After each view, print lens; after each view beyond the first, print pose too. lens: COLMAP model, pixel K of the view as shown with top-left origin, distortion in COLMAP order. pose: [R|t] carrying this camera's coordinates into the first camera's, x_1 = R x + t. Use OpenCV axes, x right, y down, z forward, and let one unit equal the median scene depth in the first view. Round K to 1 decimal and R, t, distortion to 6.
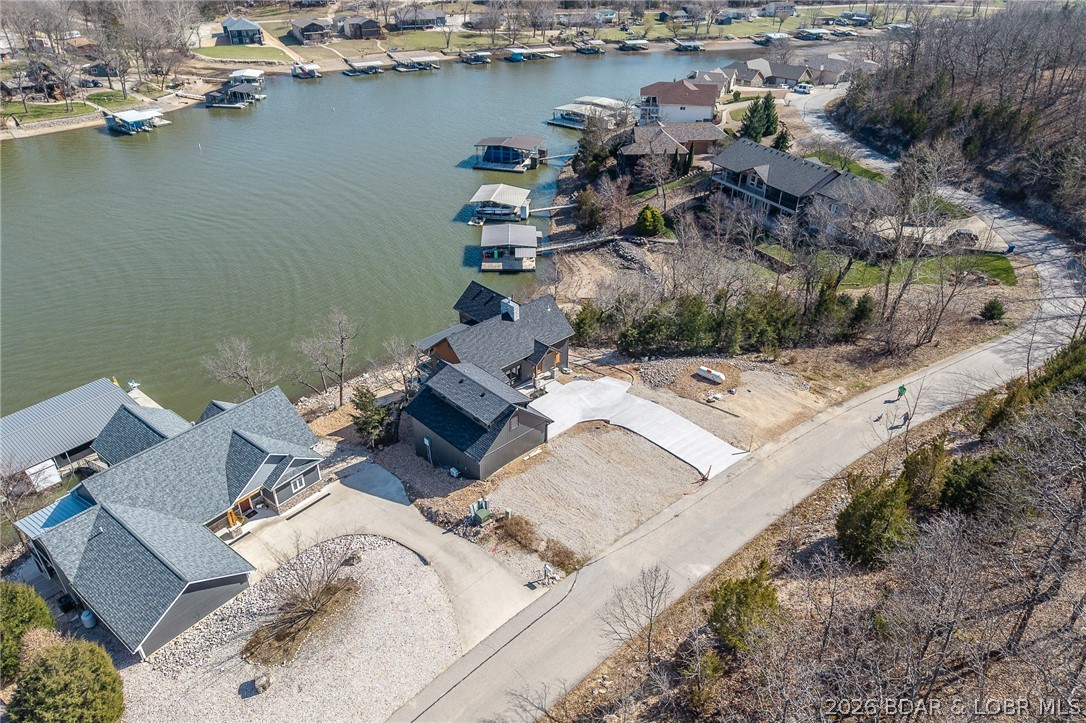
lens RADIAL K [[723.4, 0, 543.0], [0, 723.4, 361.5], [0, 0, 1]] dist [-0.001596, -0.000401]
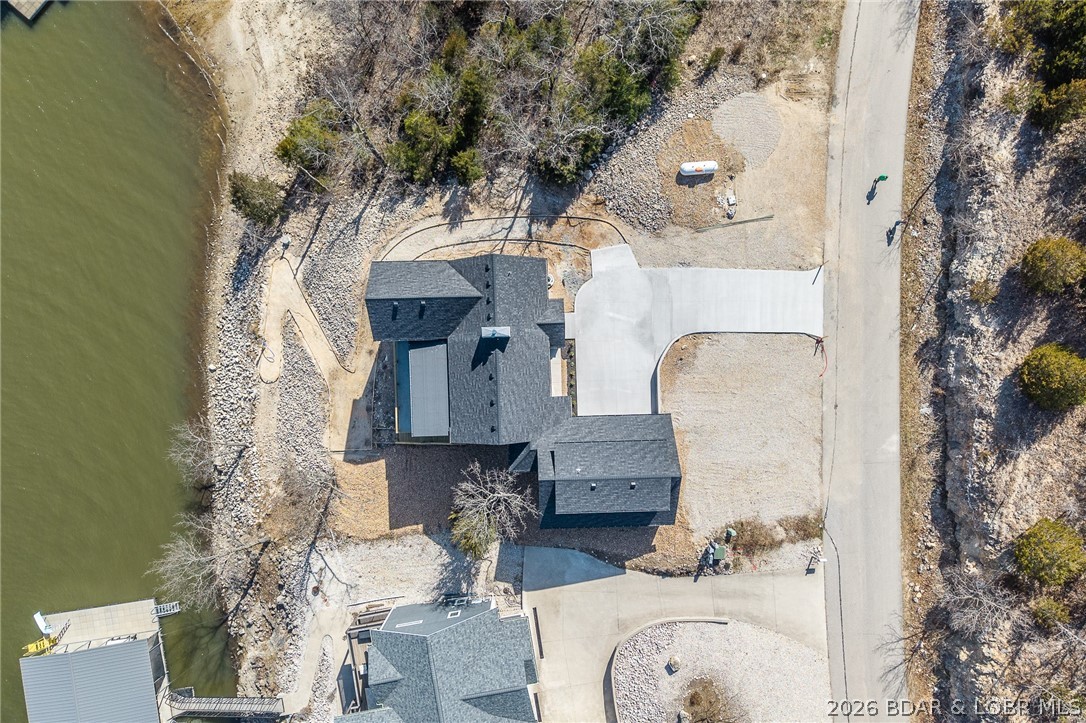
lens RADIAL K [[723.4, 0, 543.0], [0, 723.4, 361.5], [0, 0, 1]] dist [-0.001596, -0.000401]
pose [[0.668657, -0.743525, -0.008305, -0.039456], [0.392858, 0.343773, 0.852926, -0.874207], [-0.631317, -0.573578, 0.521966, 0.781656]]
